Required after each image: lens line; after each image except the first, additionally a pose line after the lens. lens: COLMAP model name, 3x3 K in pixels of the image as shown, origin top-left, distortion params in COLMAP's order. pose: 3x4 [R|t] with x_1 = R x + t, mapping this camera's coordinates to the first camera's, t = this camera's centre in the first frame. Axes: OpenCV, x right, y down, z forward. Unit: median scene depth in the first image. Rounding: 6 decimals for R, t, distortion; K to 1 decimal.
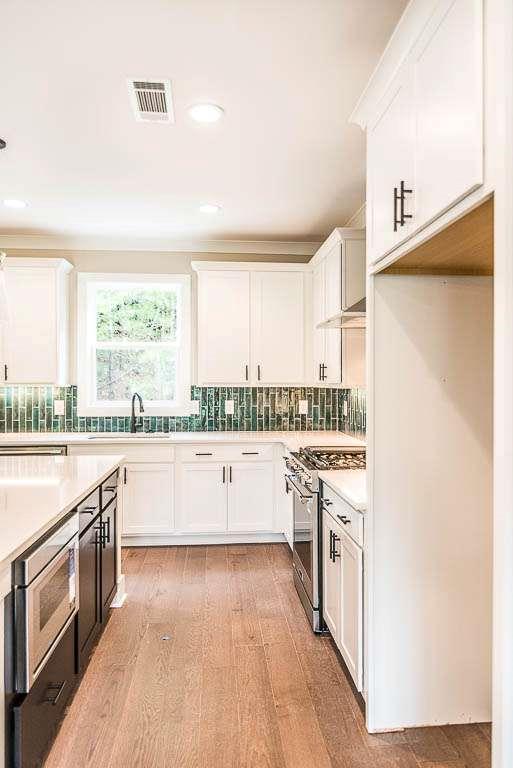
lens RADIAL K [[531.7, 0, 263.3], [0, 531.7, 386.1], [0, 0, 1]] dist [0.008913, -0.007419]
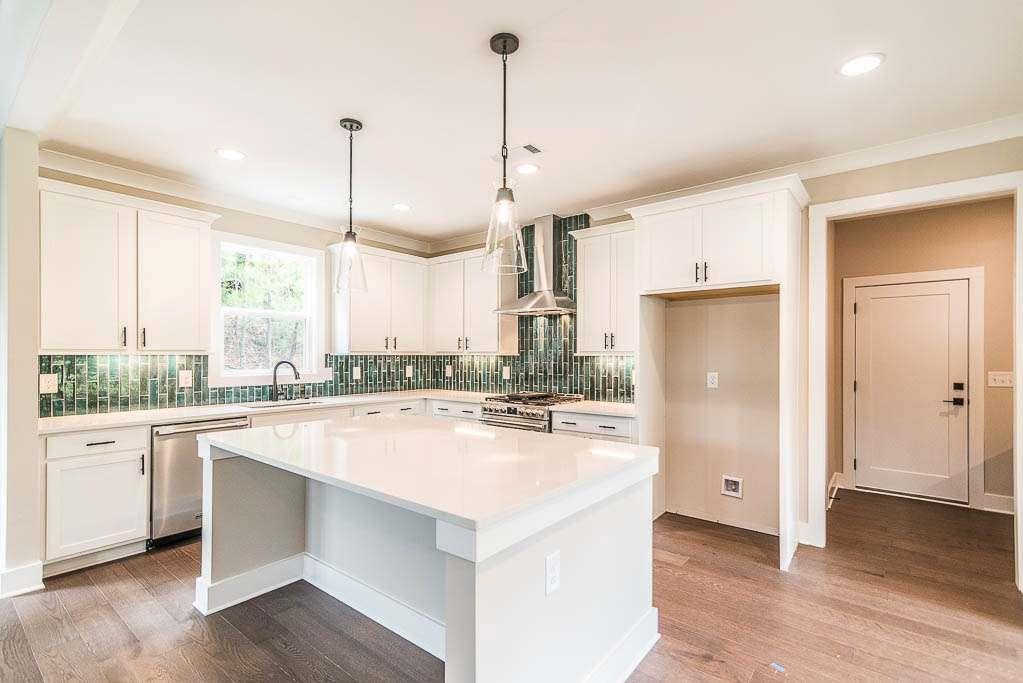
lens RADIAL K [[465.6, 0, 519.3], [0, 465.6, 355.0], [0, 0, 1]] dist [0.019816, -0.000707]
pose [[0.679496, -0.000875, 0.733679, -0.606463], [0.005144, 0.999980, -0.003571, 0.007449], [-0.733661, 0.006200, 0.679487, 0.071559]]
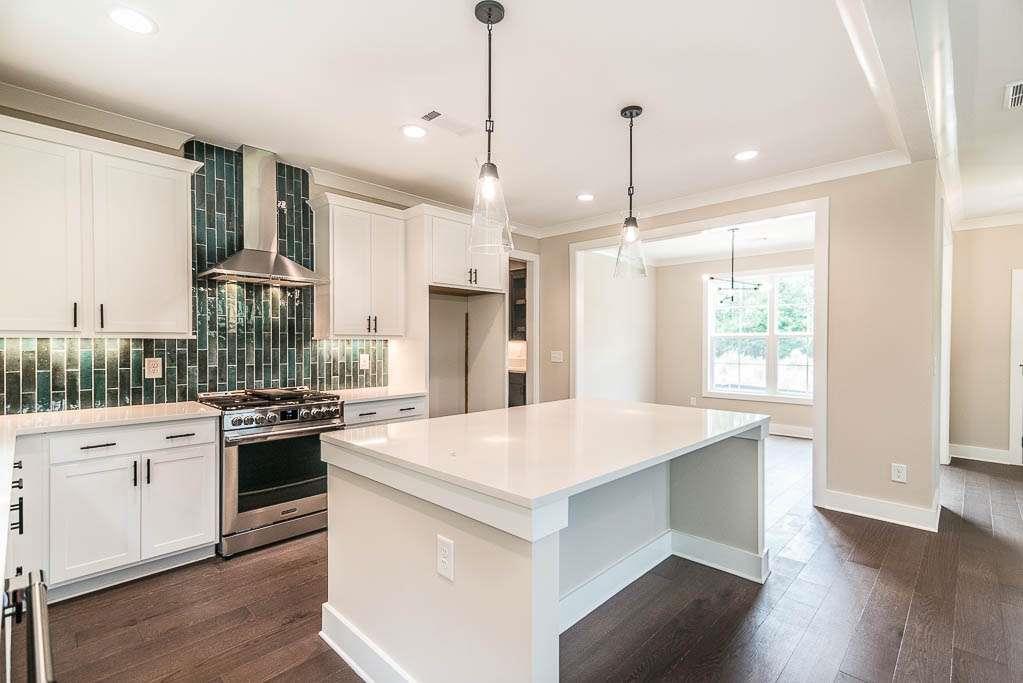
lens RADIAL K [[465.6, 0, 517.8], [0, 465.6, 343.1], [0, 0, 1]] dist [0.019816, -0.000707]
pose [[-0.659691, -0.002539, 0.751533, -0.661084], [0.005037, 0.999957, 0.007800, 0.007834], [-0.751520, 0.008931, -0.659650, 0.896574]]
